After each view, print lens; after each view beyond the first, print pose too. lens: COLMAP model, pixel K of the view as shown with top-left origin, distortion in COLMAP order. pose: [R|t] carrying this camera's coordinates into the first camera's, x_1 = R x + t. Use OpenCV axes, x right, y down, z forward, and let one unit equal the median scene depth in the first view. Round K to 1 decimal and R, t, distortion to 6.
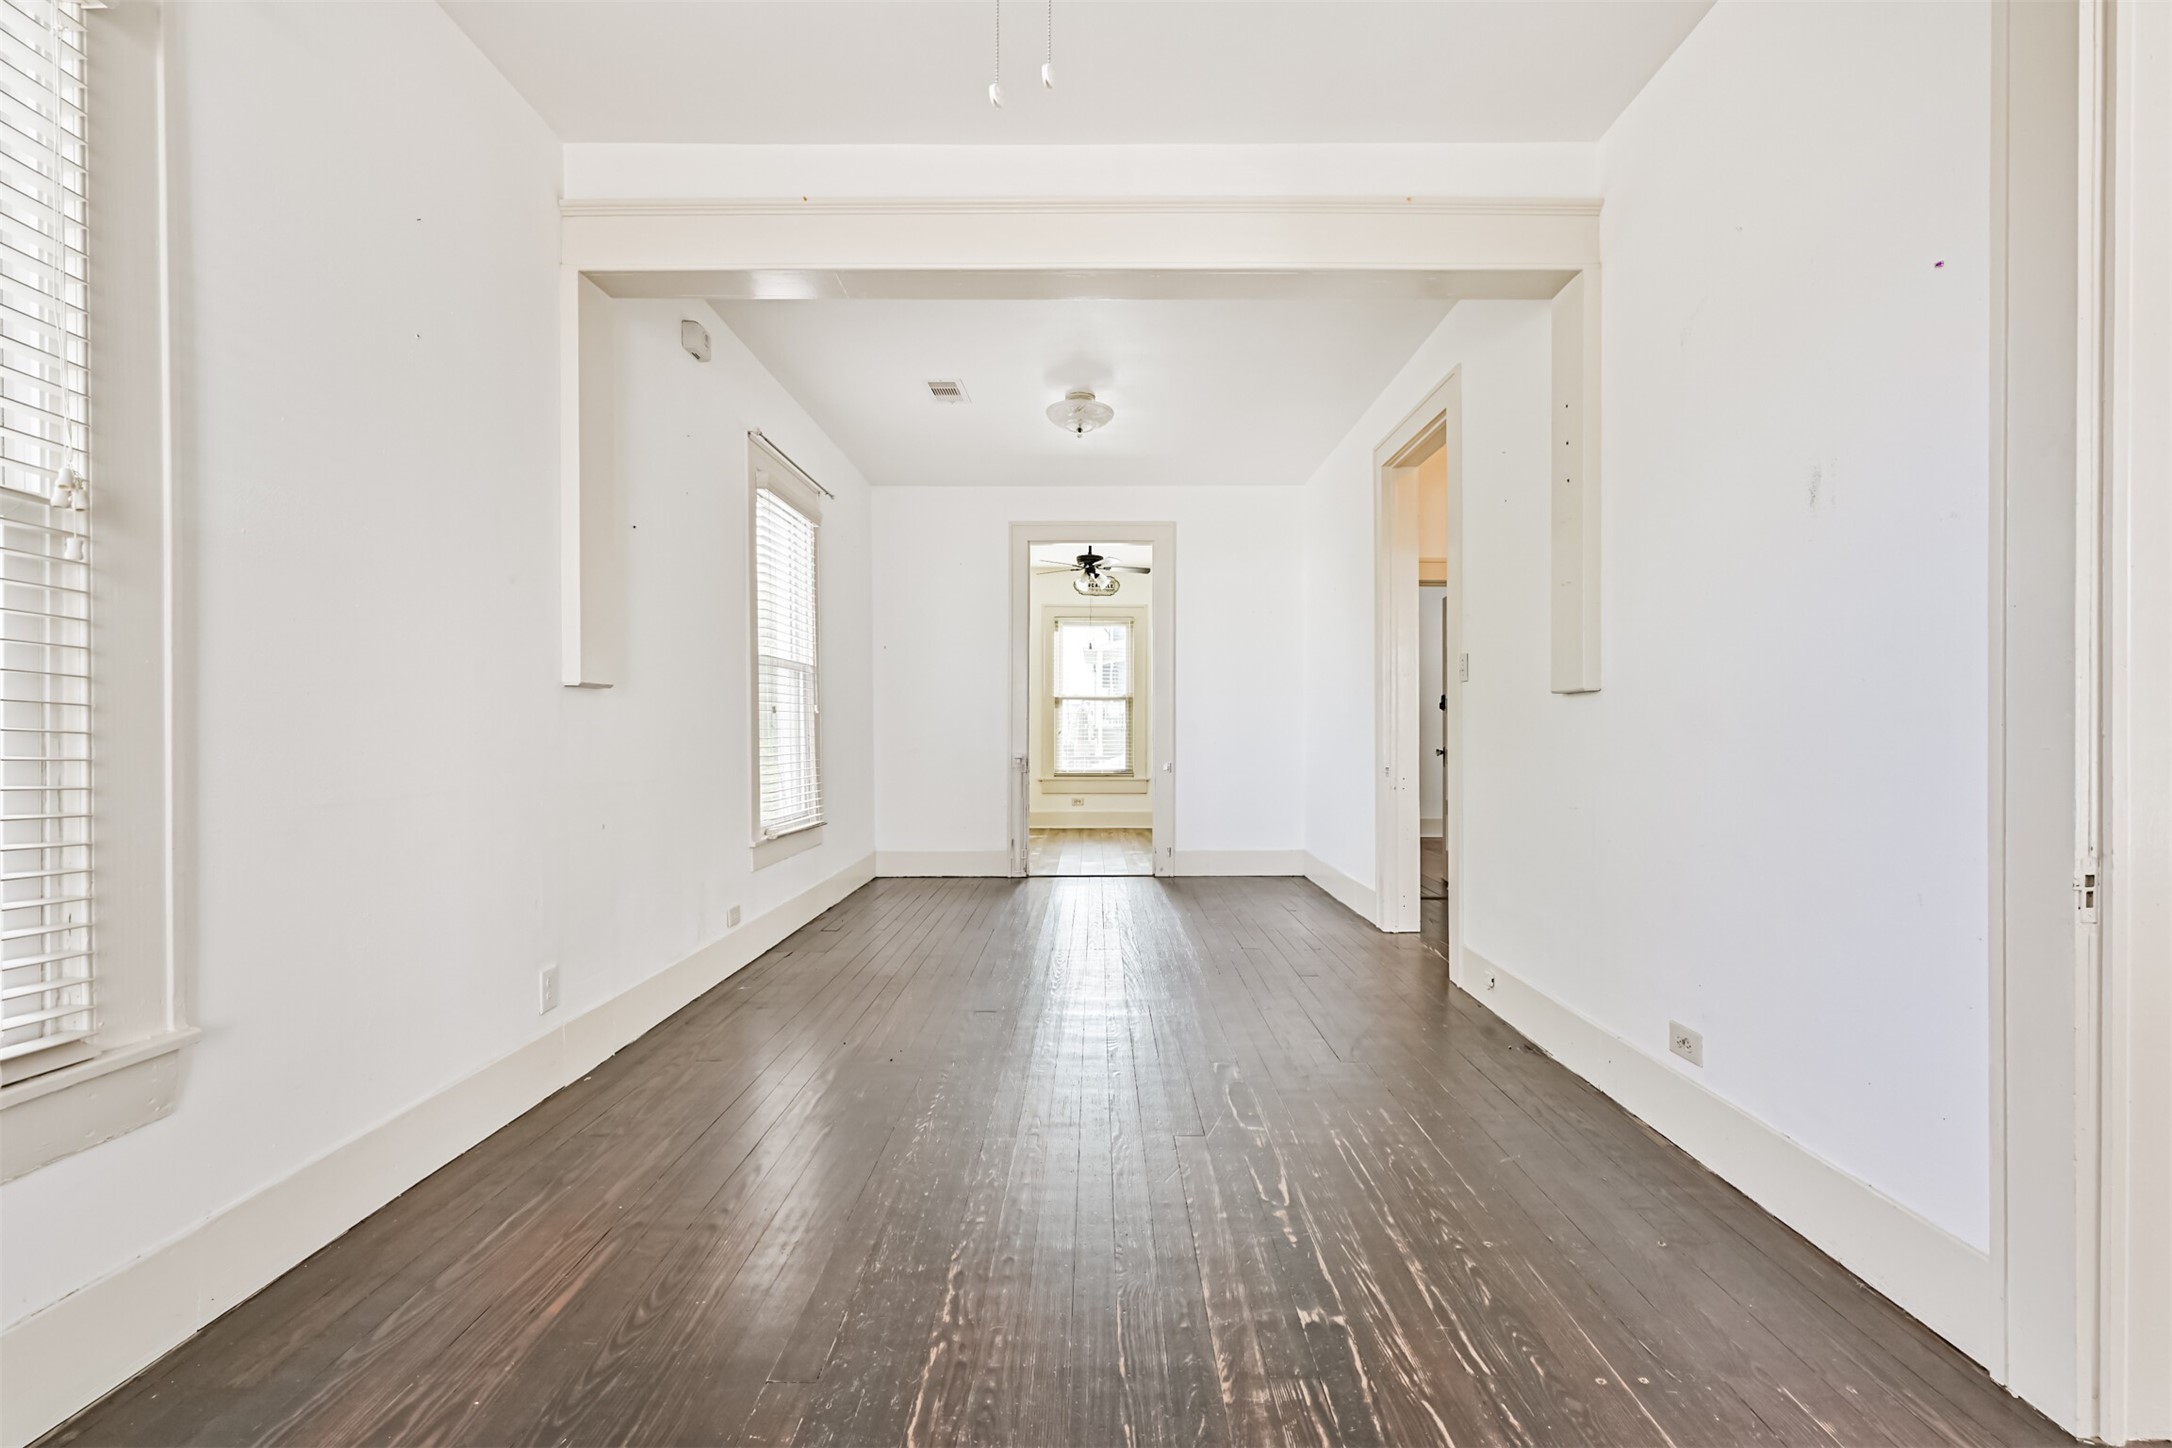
lens RADIAL K [[926.1, 0, 1101.9], [0, 926.1, 734.0], [0, 0, 1]] dist [-0.000509, 0.000339]
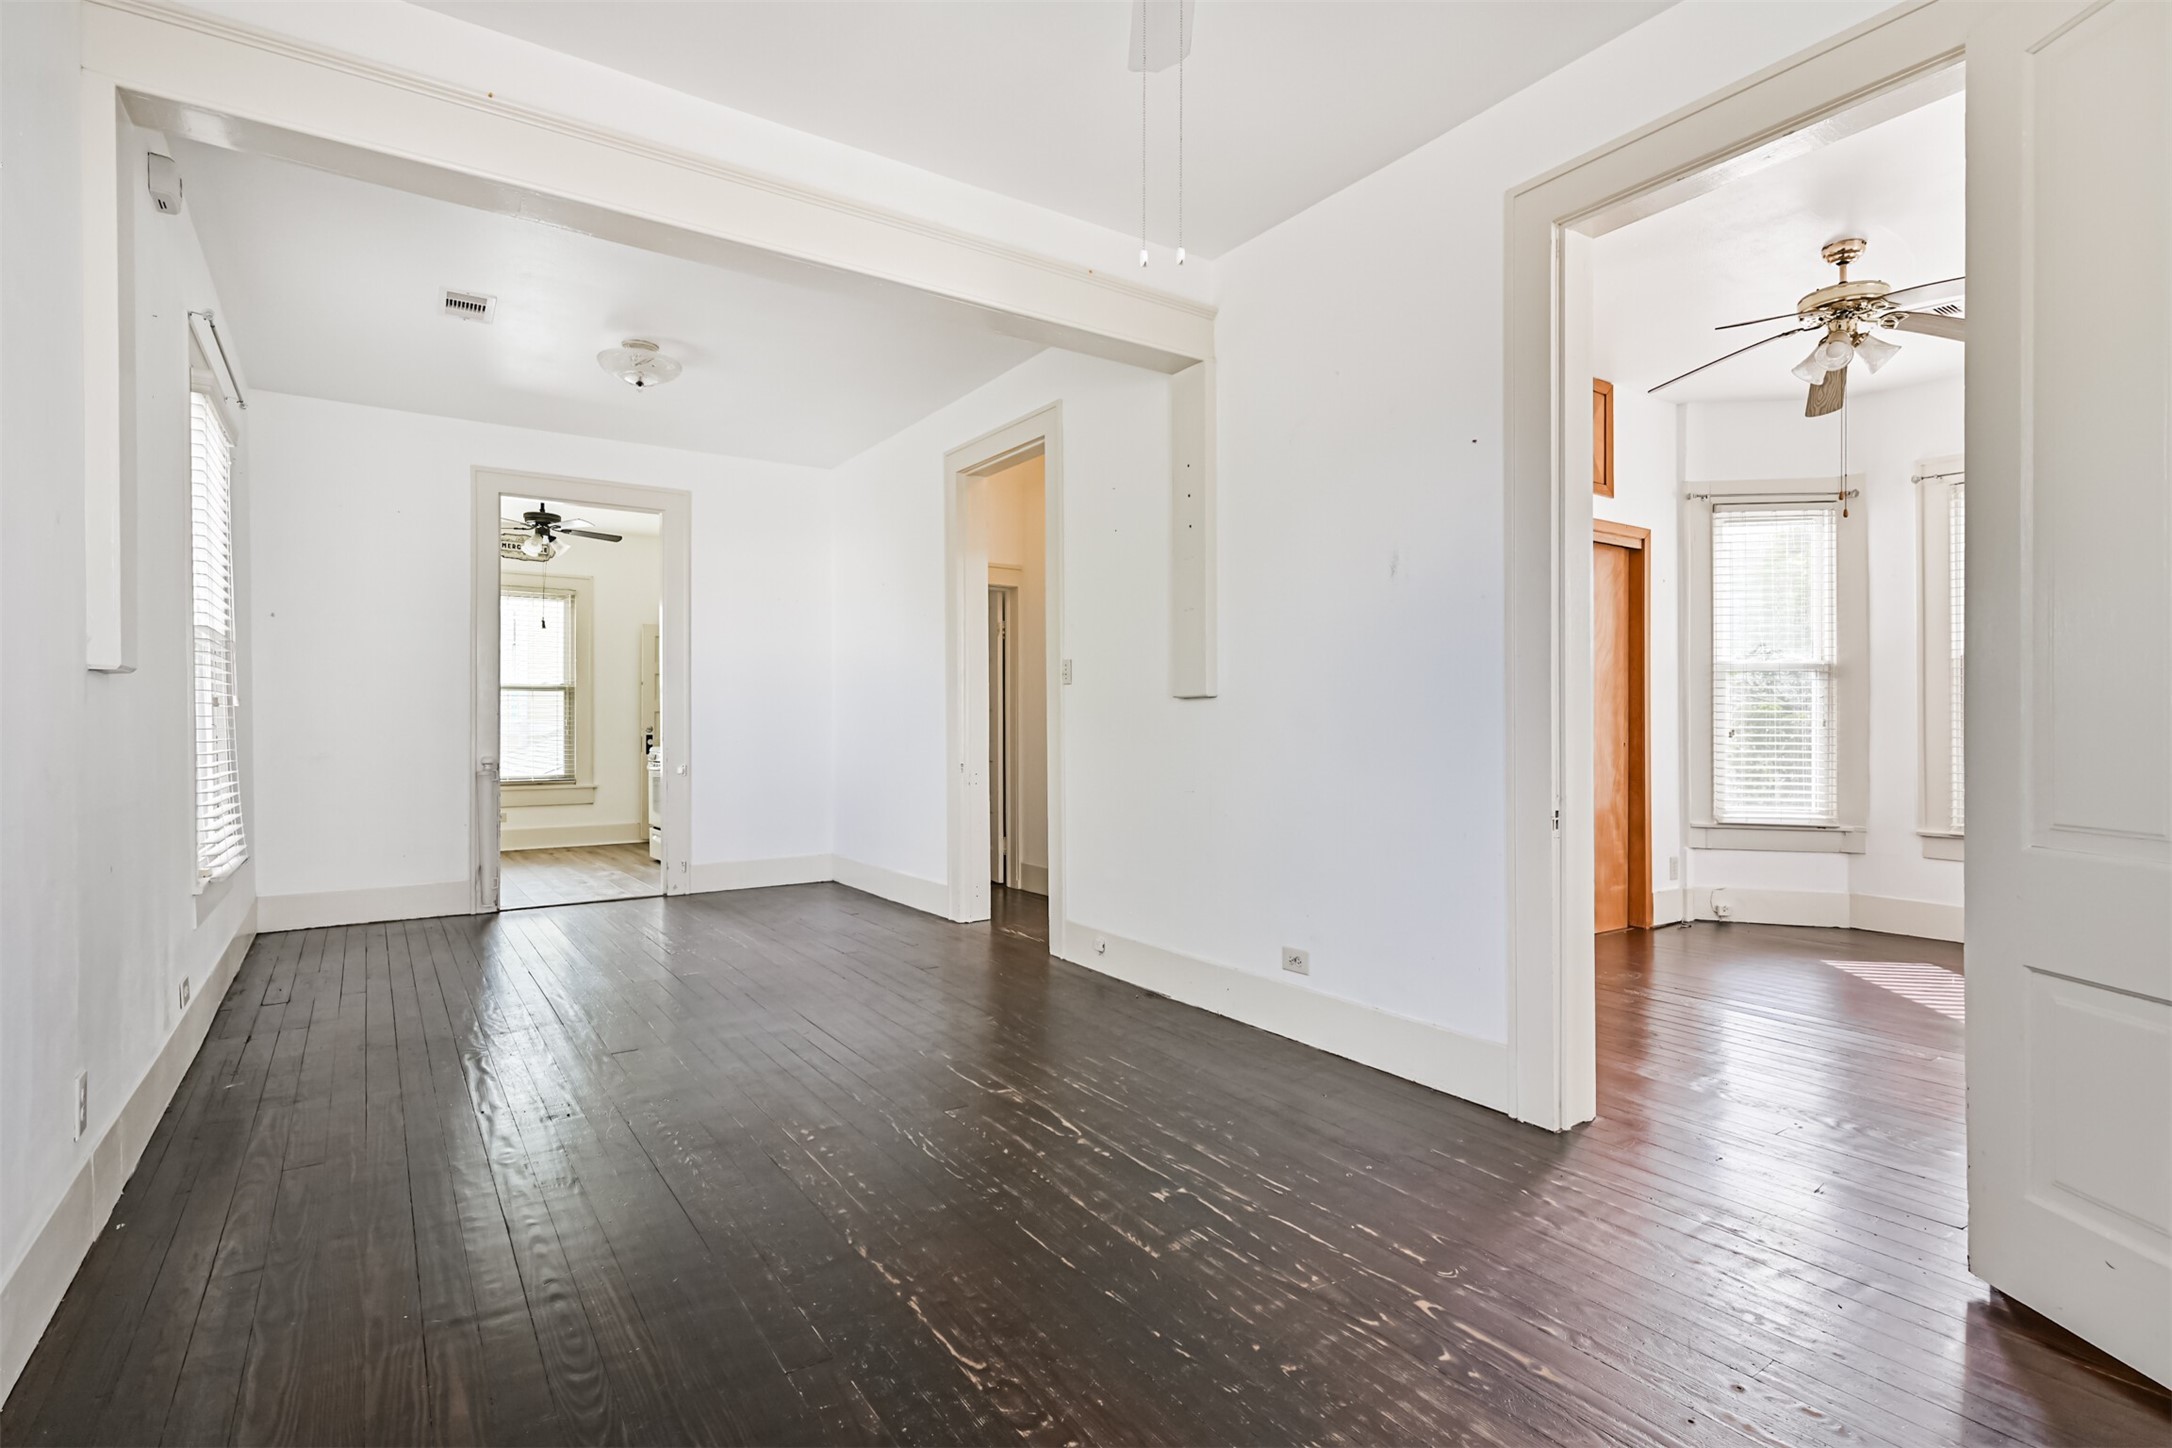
lens RADIAL K [[1038.4, 0, 1086.0], [0, 1038.4, 724.0], [0, 0, 1]] dist [0.001005, 0.000589]
pose [[0.831098, -0.001273, 0.556124, -0.261396], [0.004474, 0.999980, -0.004398, -0.002882], [-0.556108, 0.006143, 0.831088, -0.049714]]
